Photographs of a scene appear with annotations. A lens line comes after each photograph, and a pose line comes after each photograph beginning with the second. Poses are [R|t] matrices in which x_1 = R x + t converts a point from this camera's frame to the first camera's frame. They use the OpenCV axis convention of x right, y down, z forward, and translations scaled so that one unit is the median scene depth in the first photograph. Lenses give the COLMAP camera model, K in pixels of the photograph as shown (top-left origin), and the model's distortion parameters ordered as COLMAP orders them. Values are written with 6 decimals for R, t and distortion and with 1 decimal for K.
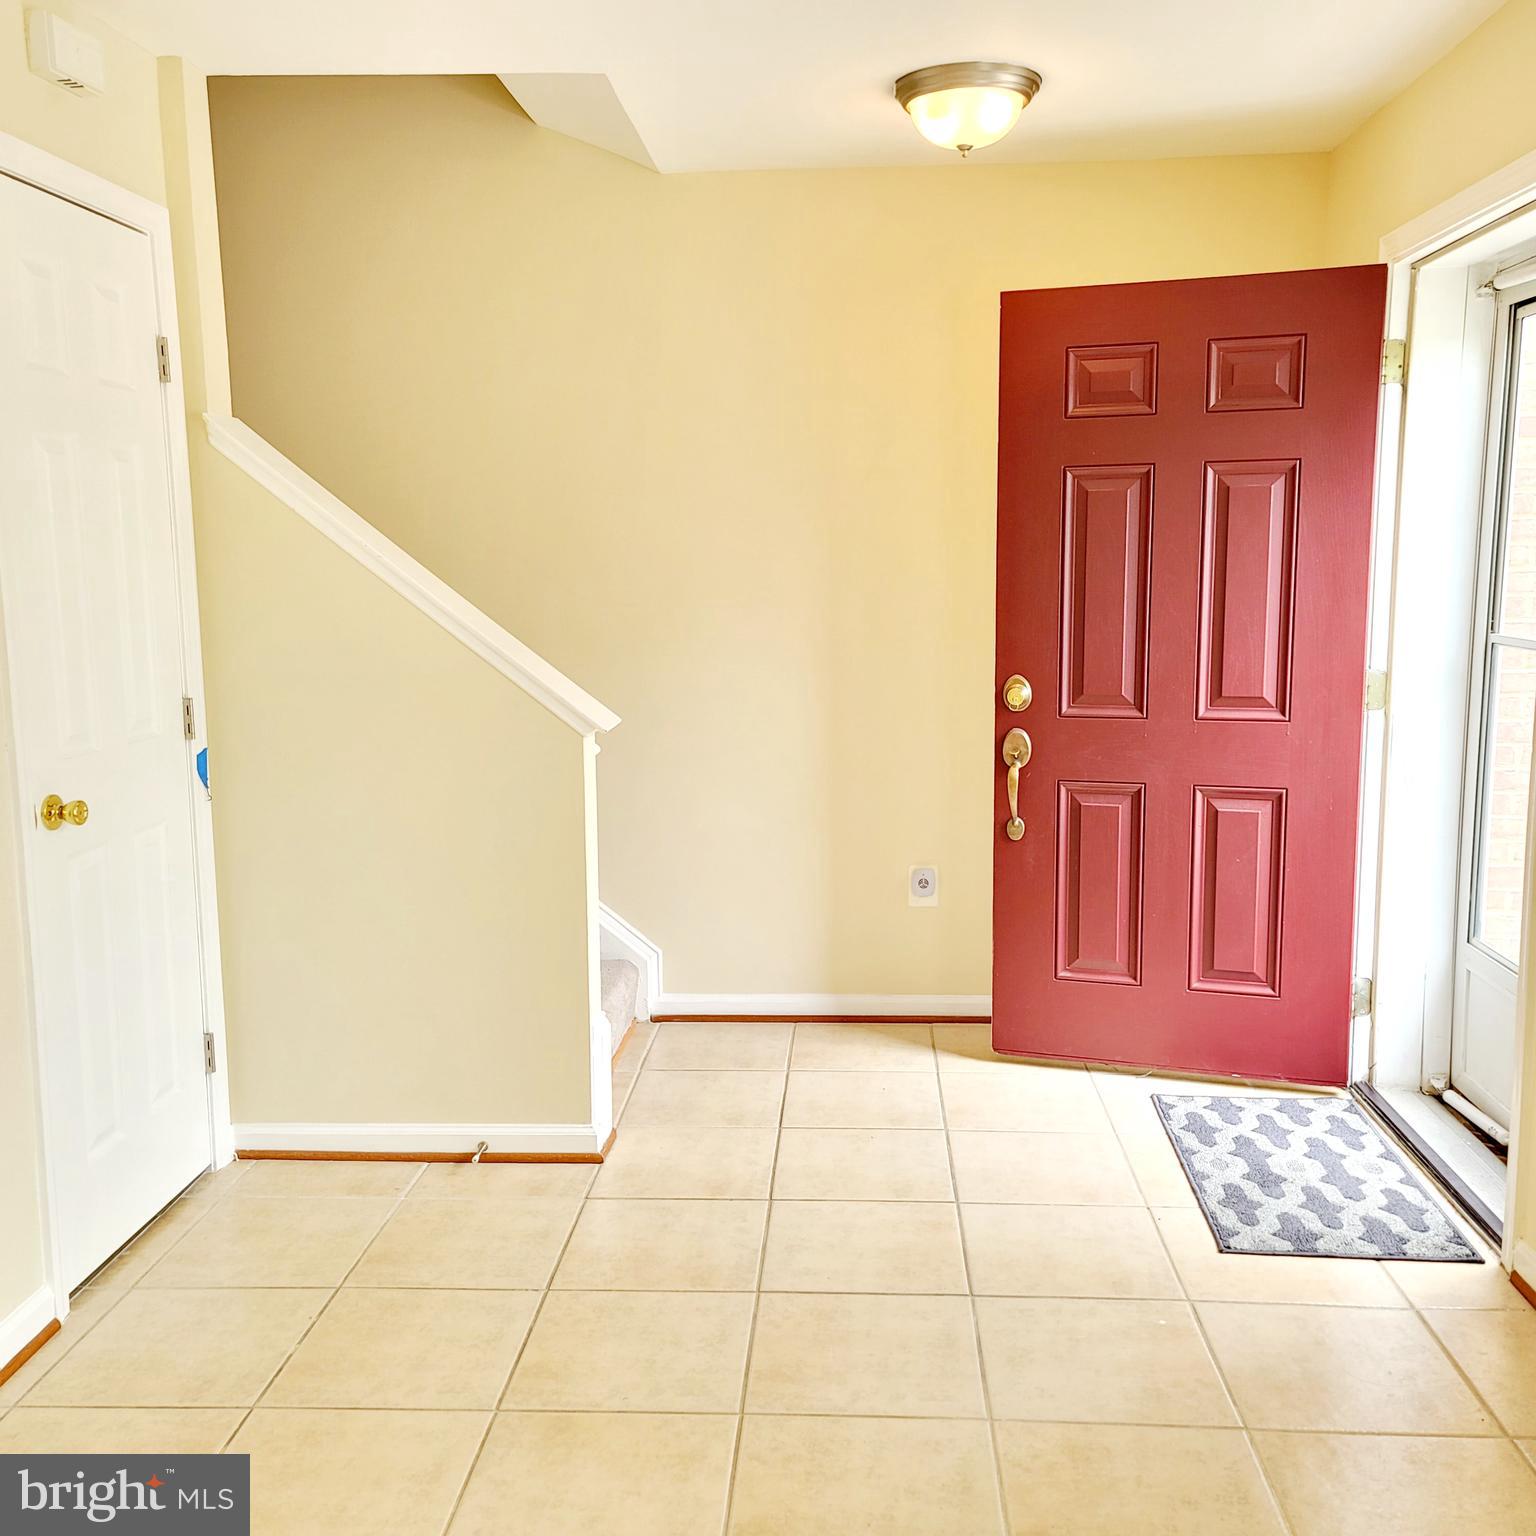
lens RADIAL K [[1504.0, 0, 768.4], [0, 1504.0, 765.7], [0, 0, 1]] dist [-0.010716, 0.000000]
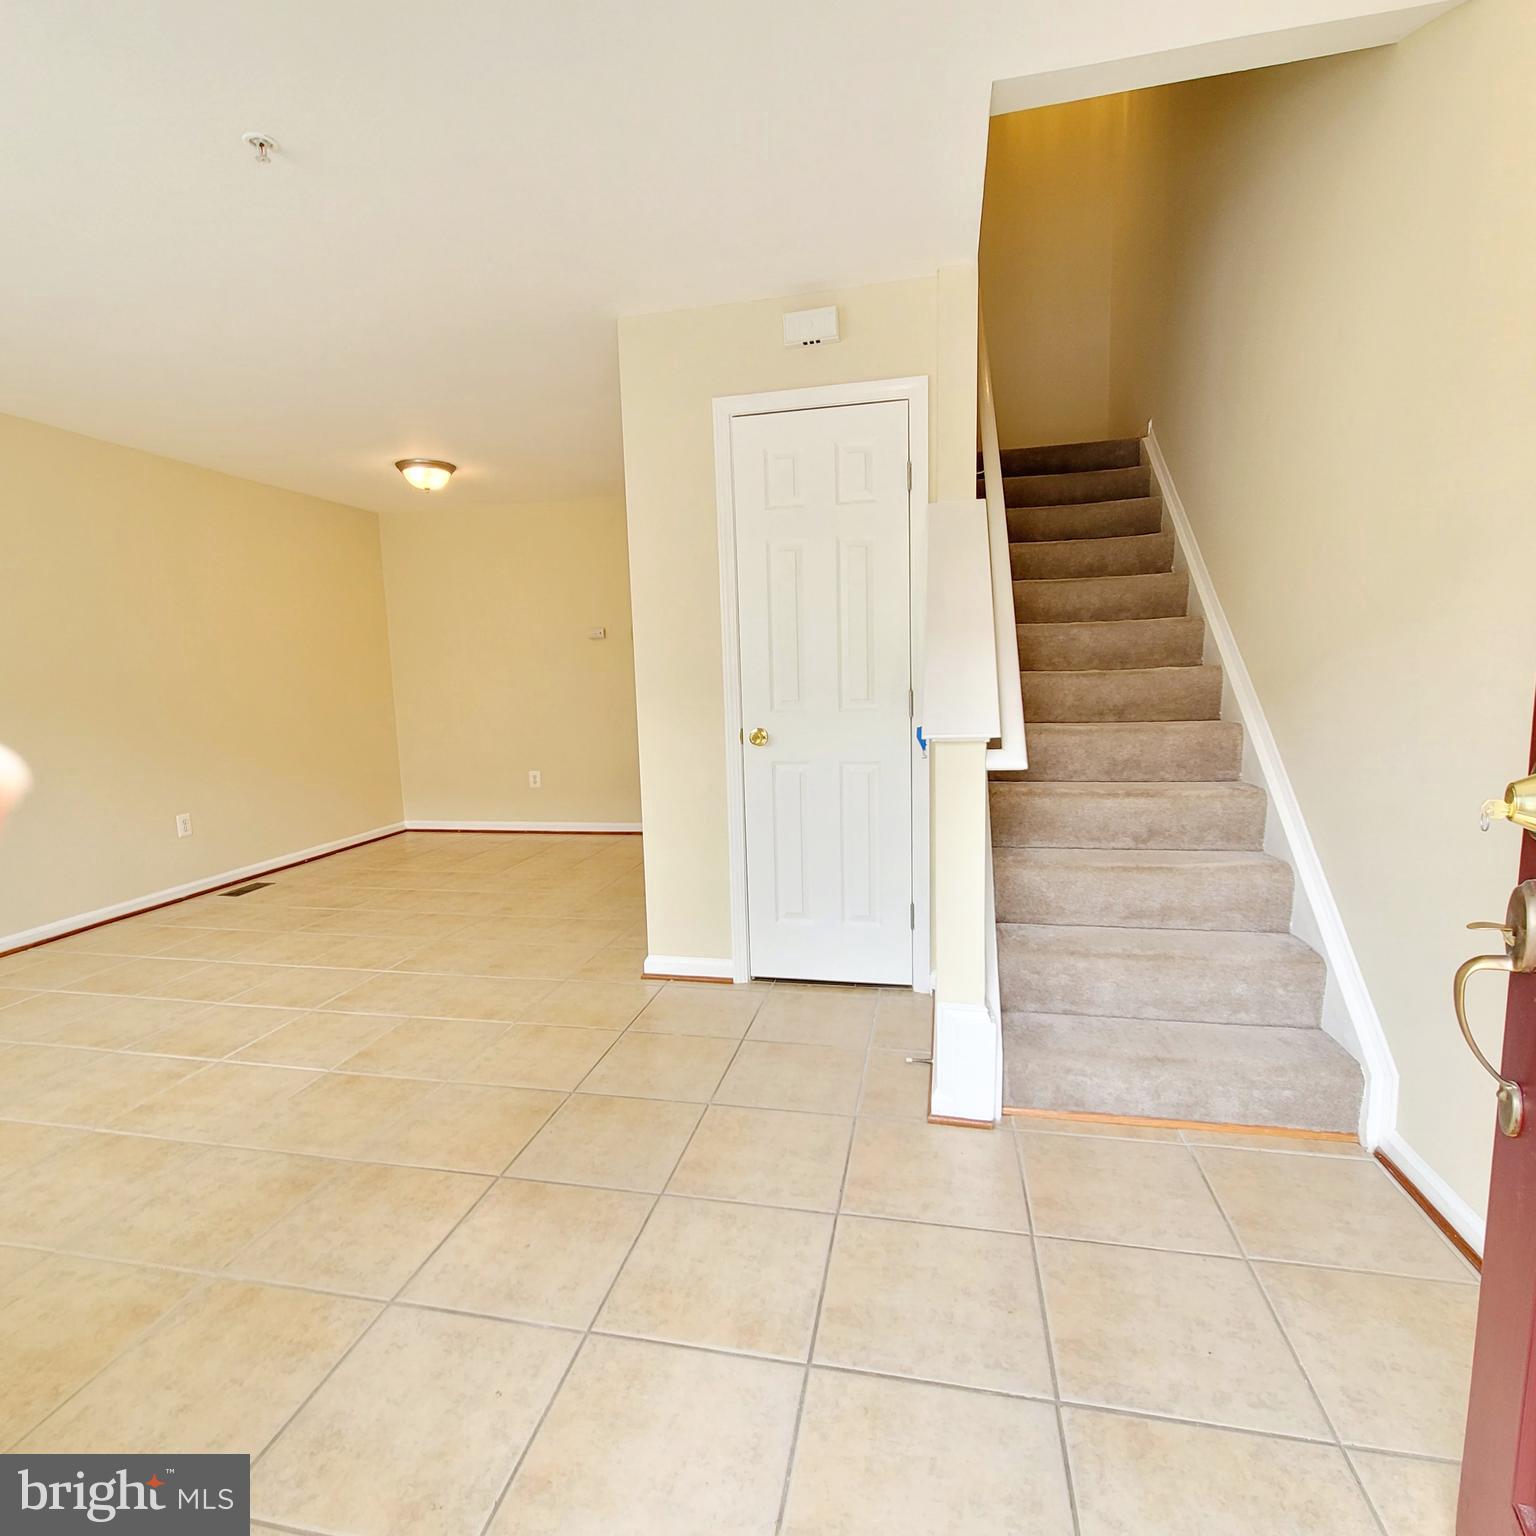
lens RADIAL K [[831.9, 0, 755.7], [0, 831.9, 765.1], [0, 0, 1]] dist [-0.008401, 0.003688]
pose [[-0.149120, 0.135447, -0.979499, 0.609486], [-0.120683, 0.980676, 0.153982, -0.101393], [0.981427, 0.141171, -0.129892, 1.159236]]
